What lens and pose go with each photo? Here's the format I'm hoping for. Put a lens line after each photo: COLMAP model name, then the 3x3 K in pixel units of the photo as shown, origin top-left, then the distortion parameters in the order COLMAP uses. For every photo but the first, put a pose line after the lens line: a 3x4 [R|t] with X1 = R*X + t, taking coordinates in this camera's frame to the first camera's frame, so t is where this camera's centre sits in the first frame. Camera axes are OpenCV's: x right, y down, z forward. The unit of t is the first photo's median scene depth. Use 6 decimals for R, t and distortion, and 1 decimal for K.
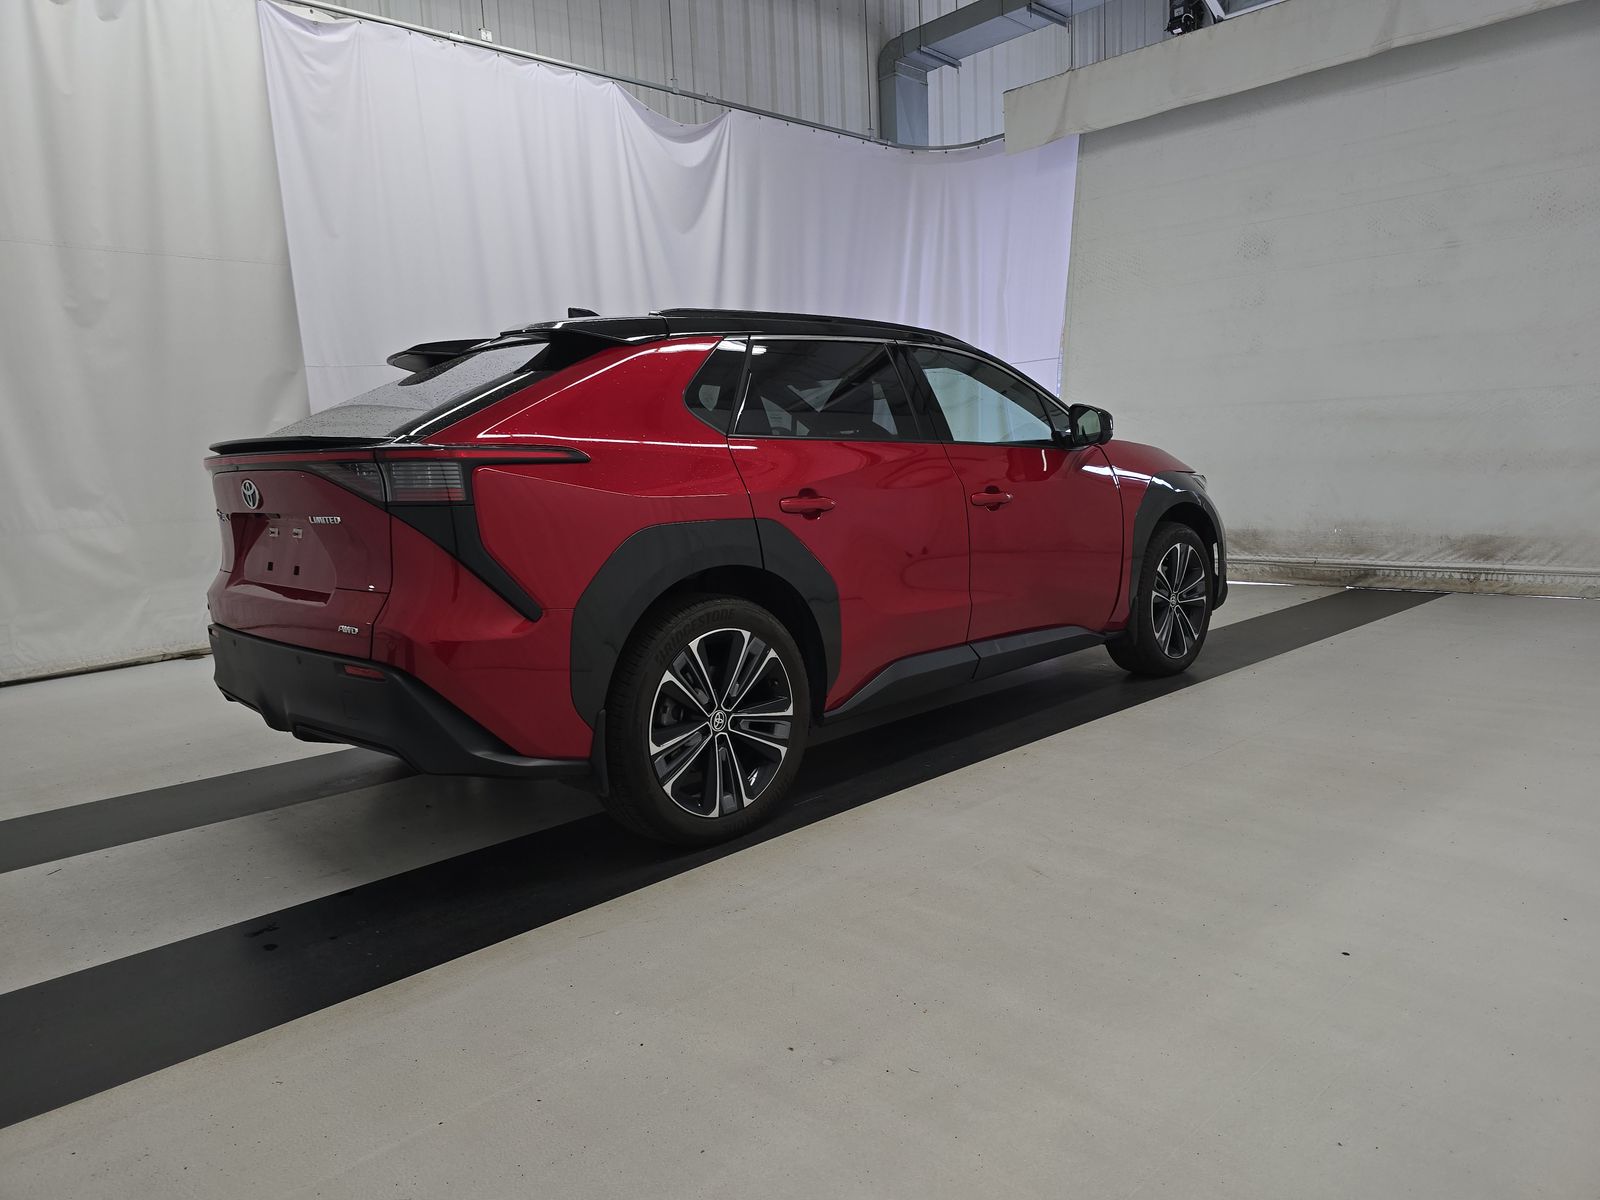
lens RADIAL K [[1090.4, 0, 778.2], [0, 1090.4, 608.1], [0, 0, 1]] dist [0.005984, -0.000863]
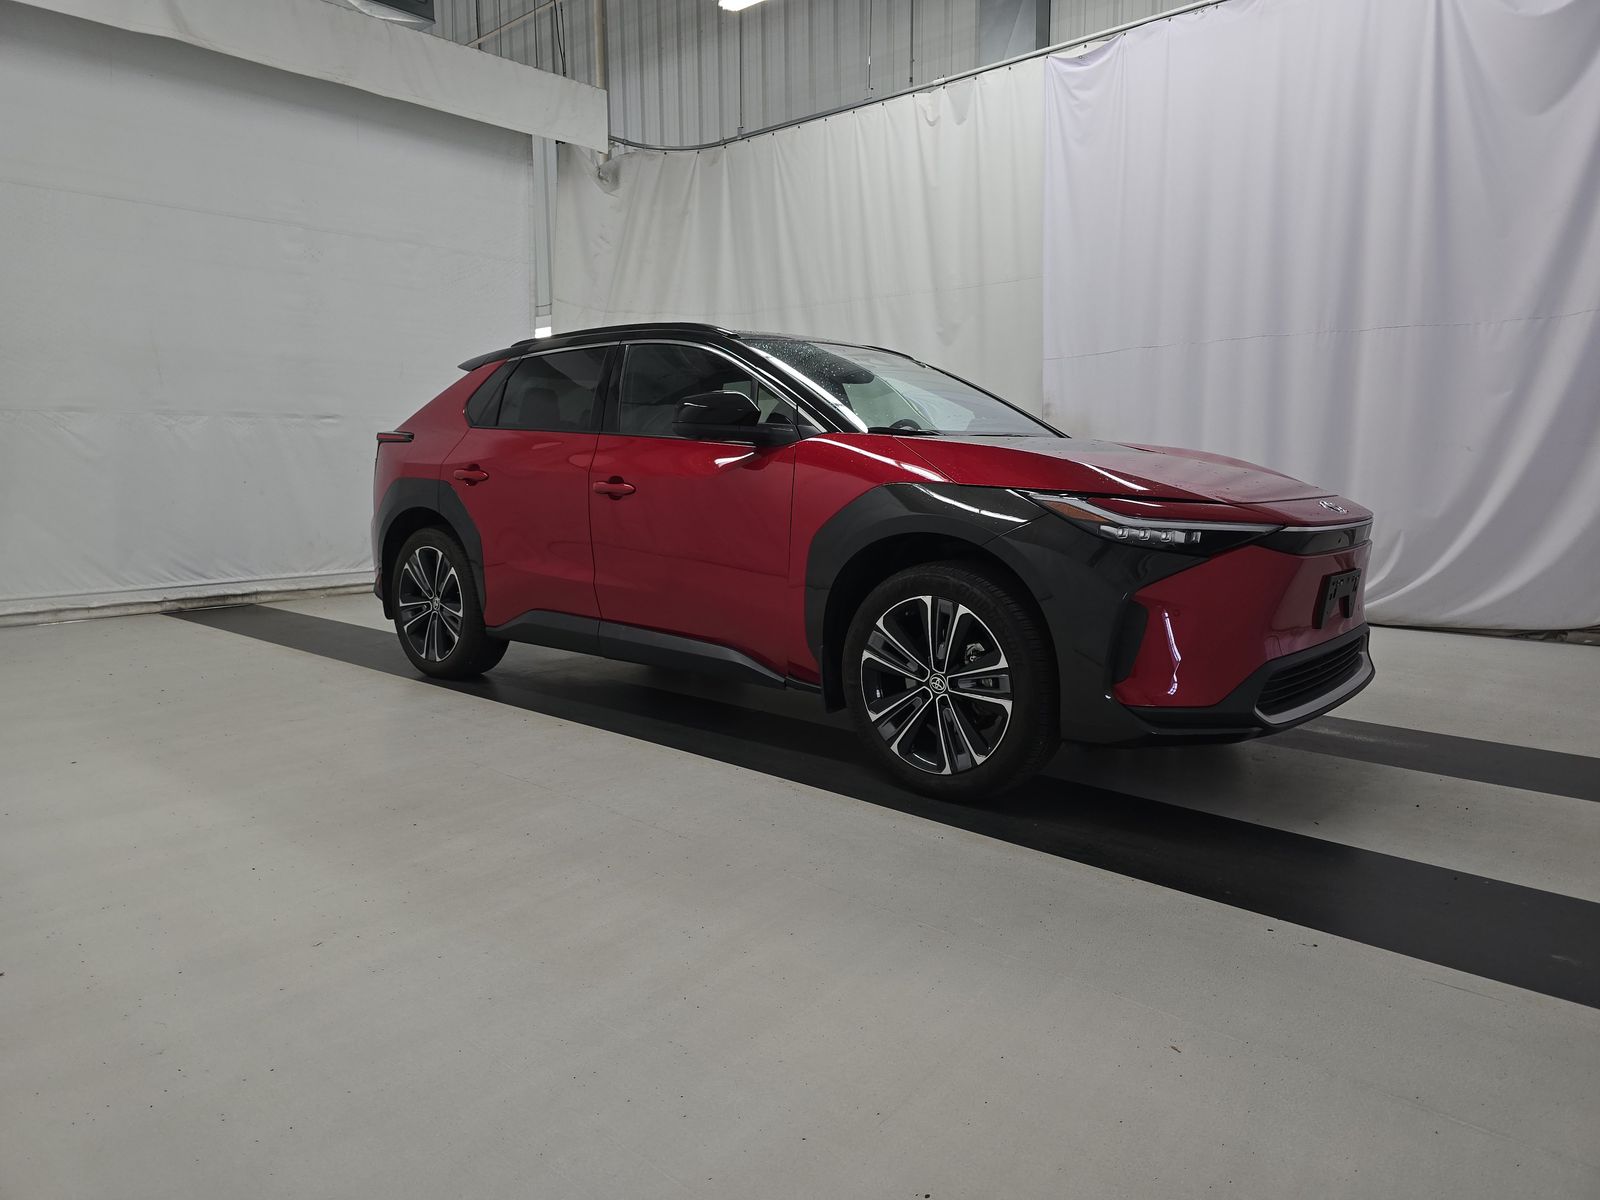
lens RADIAL K [[1072.8, 0, 805.7], [0, 1072.8, 590.9], [0, 0, 1]] dist [0.043869, -0.002909]
pose [[0.088512, 0.159020, -0.983300, 0.911296], [-0.145616, 0.978634, 0.145158, -0.132568], [0.985374, 0.130336, 0.109777, 0.794387]]
